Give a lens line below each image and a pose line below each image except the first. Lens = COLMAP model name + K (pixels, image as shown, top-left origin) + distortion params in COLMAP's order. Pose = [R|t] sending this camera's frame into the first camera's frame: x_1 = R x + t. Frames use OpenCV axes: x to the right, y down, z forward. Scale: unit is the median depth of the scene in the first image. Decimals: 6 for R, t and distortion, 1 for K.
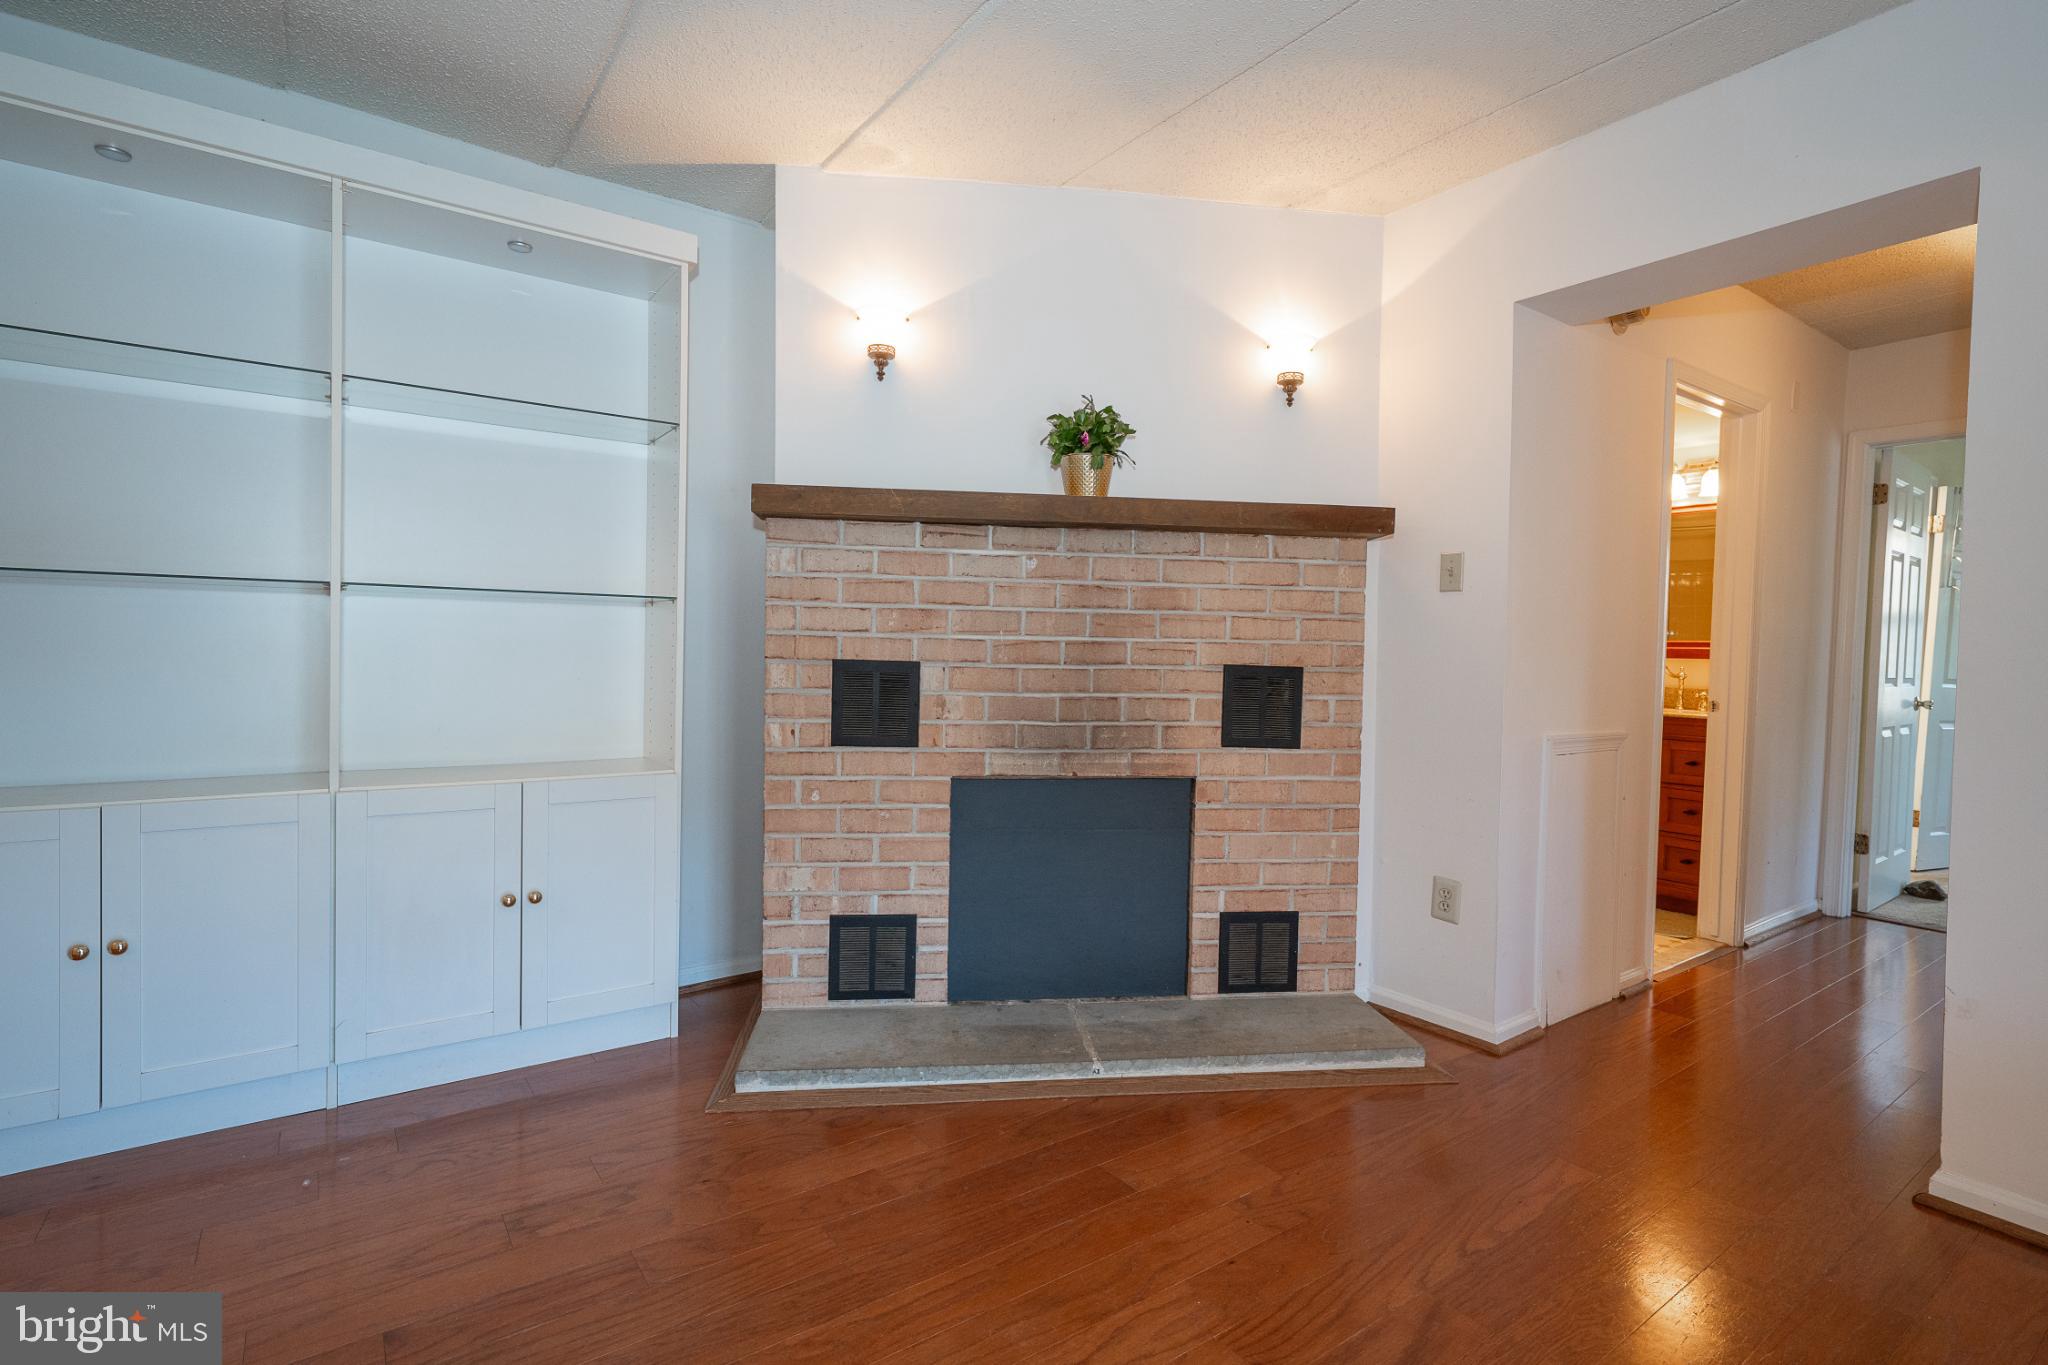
lens RADIAL K [[945.5, 0, 1035.8], [0, 945.5, 678.9], [0, 0, 1]] dist [0.004107, -0.001108]
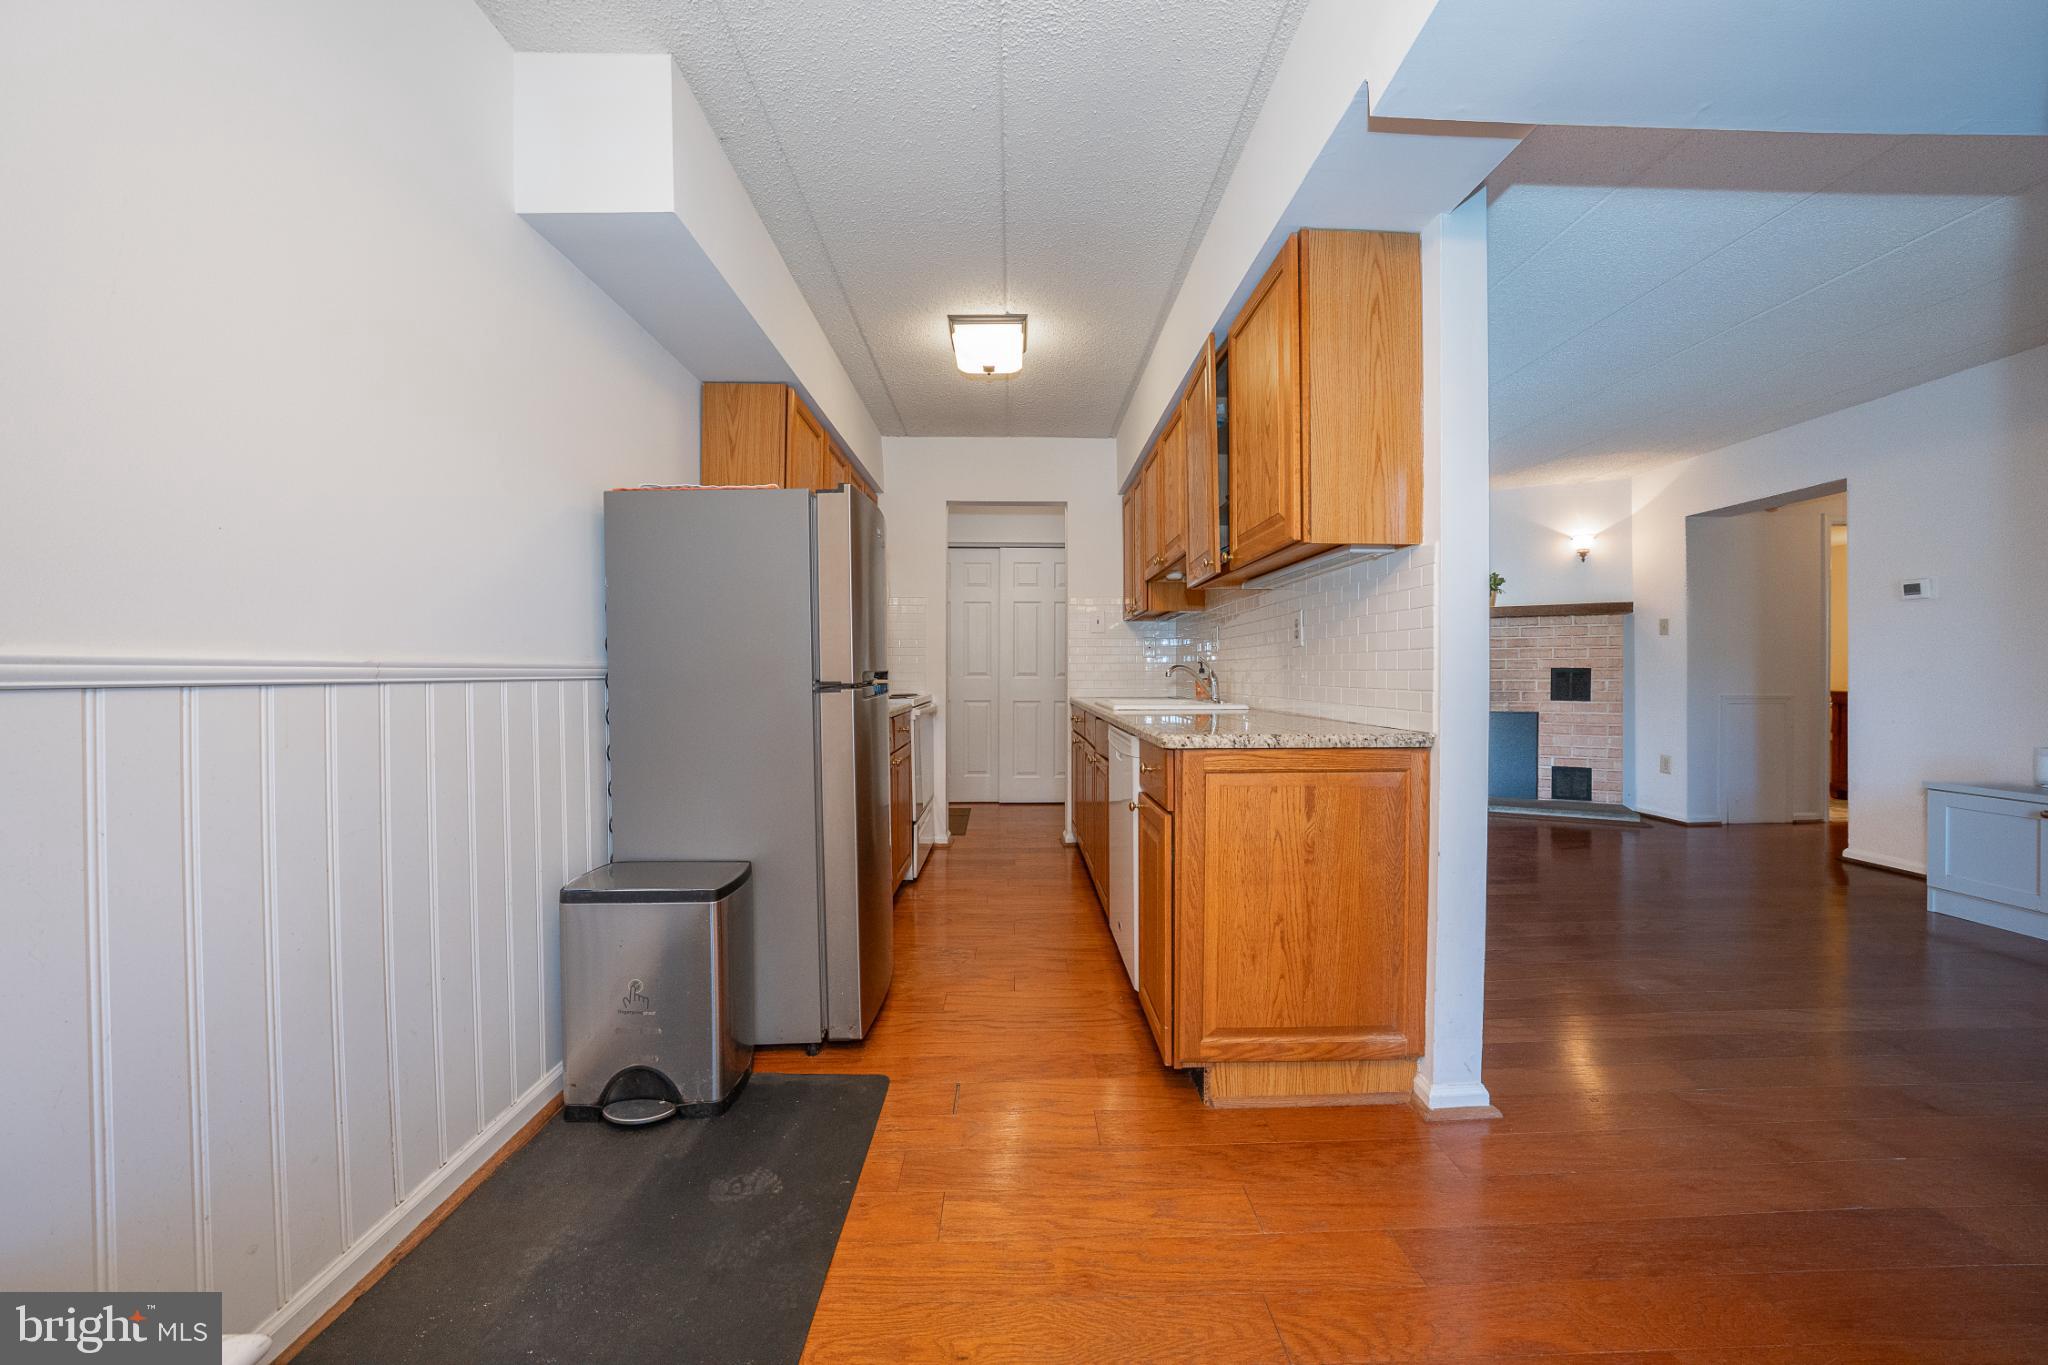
lens RADIAL K [[703.8, 0, 1042.0], [0, 703.8, 678.0], [0, 0, 1]] dist [-0.013035, 0.001765]
pose [[0.822615, -0.017078, -0.568343, 0.143735], [0.003383, 0.999678, -0.025142, 0.055737], [0.568589, 0.018760, 0.822408, -1.342663]]
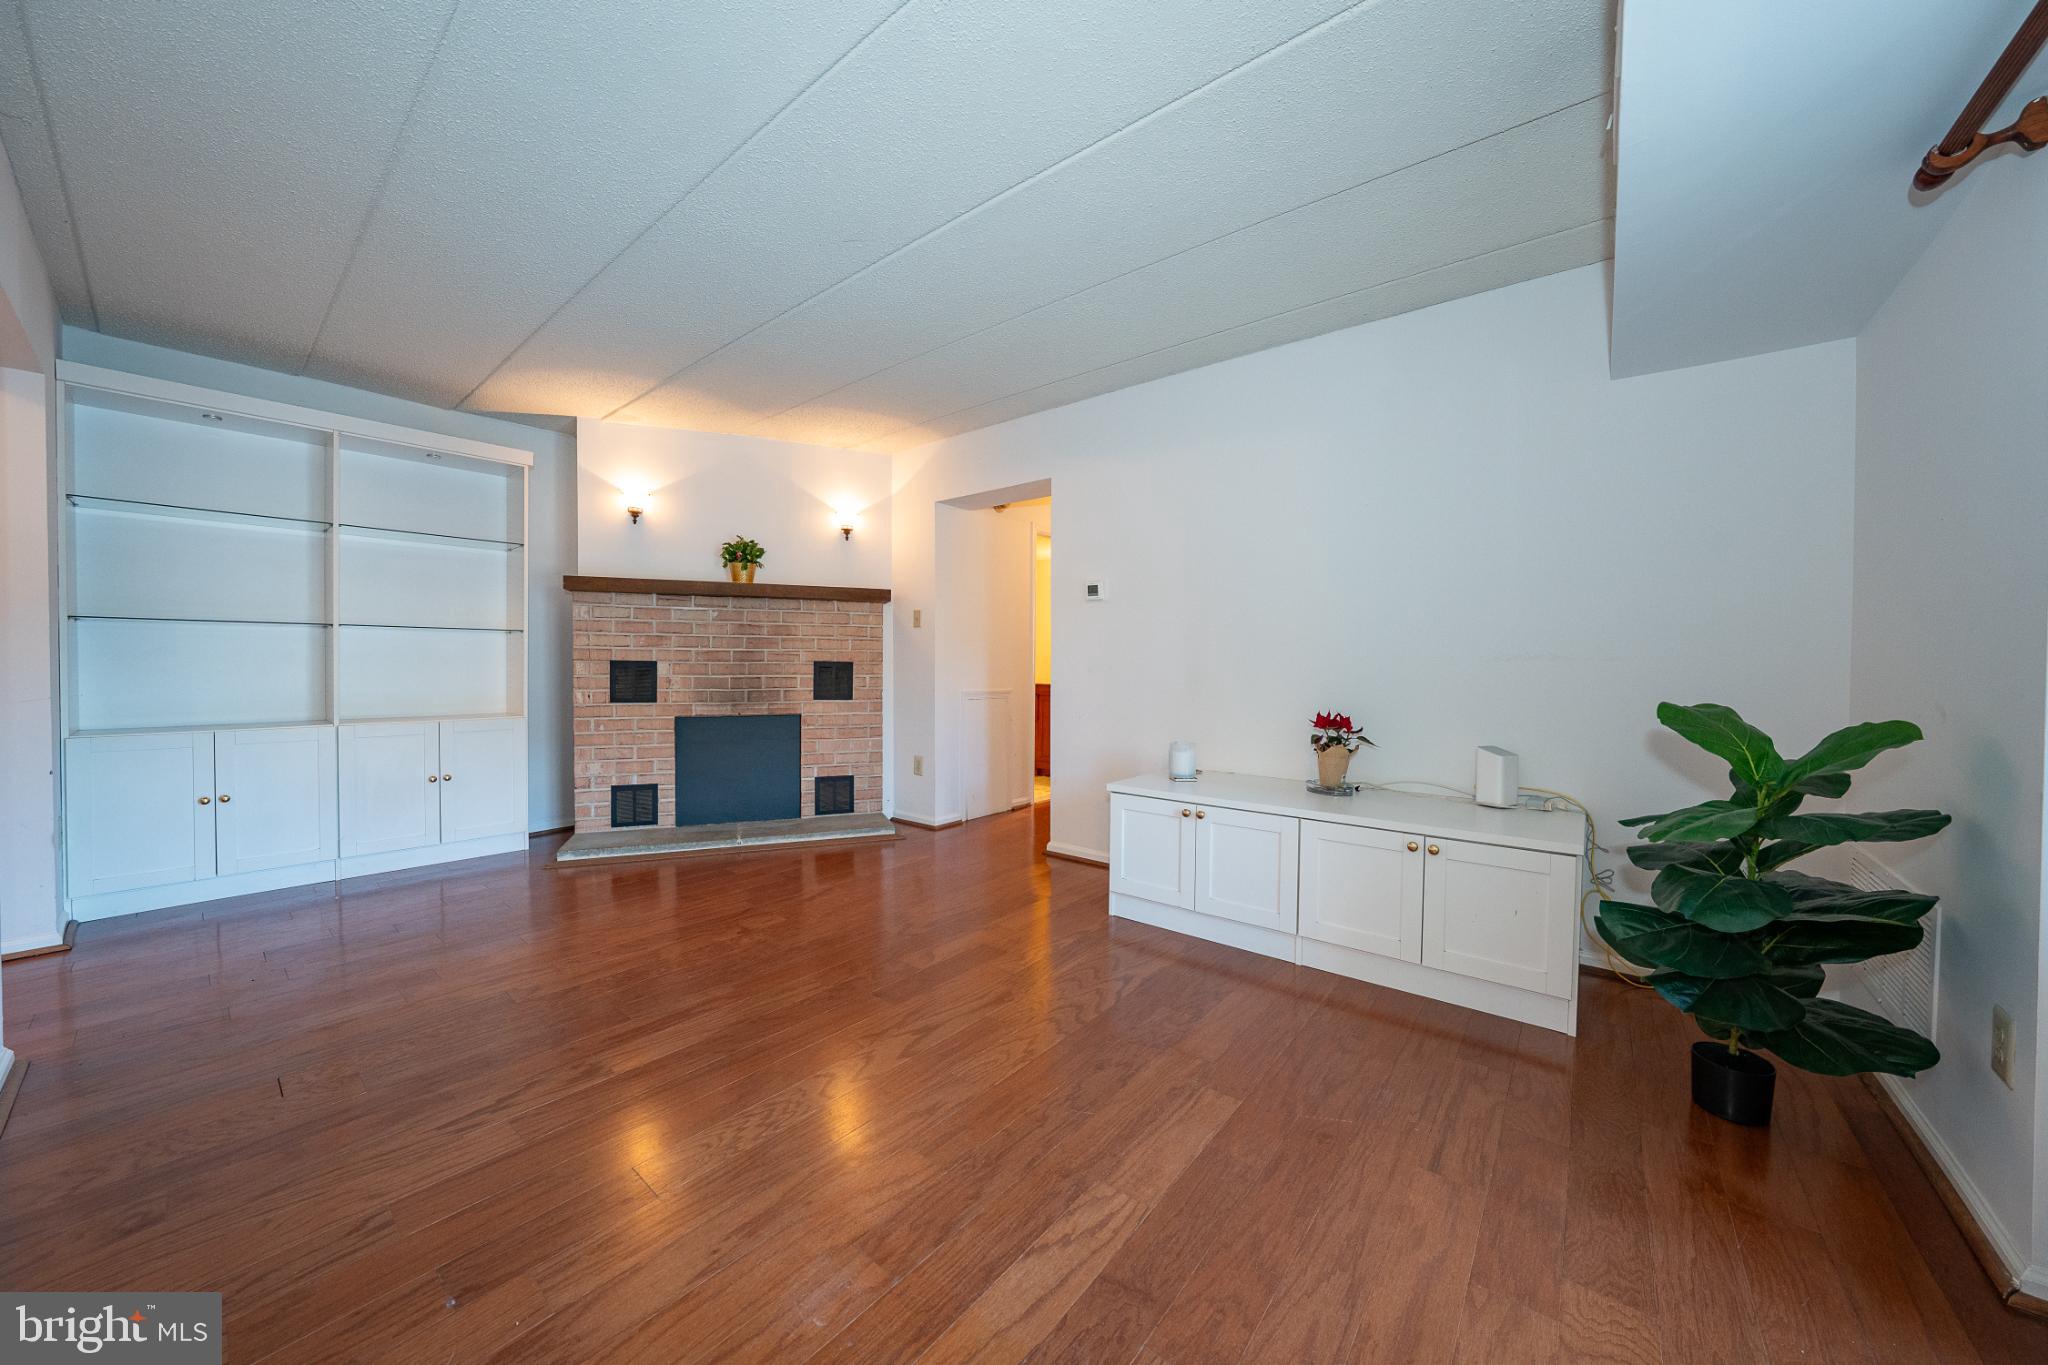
lens RADIAL K [[703.8, 0, 1026.6], [0, 703.8, 678.4], [0, 0, 1]] dist [-0.013035, 0.001765]
pose [[0.970081, -0.016150, 0.242245, 0.284463], [0.016999, 0.999855, -0.001414, 0.034811], [-0.242187, 0.005490, 0.970214, -0.673373]]
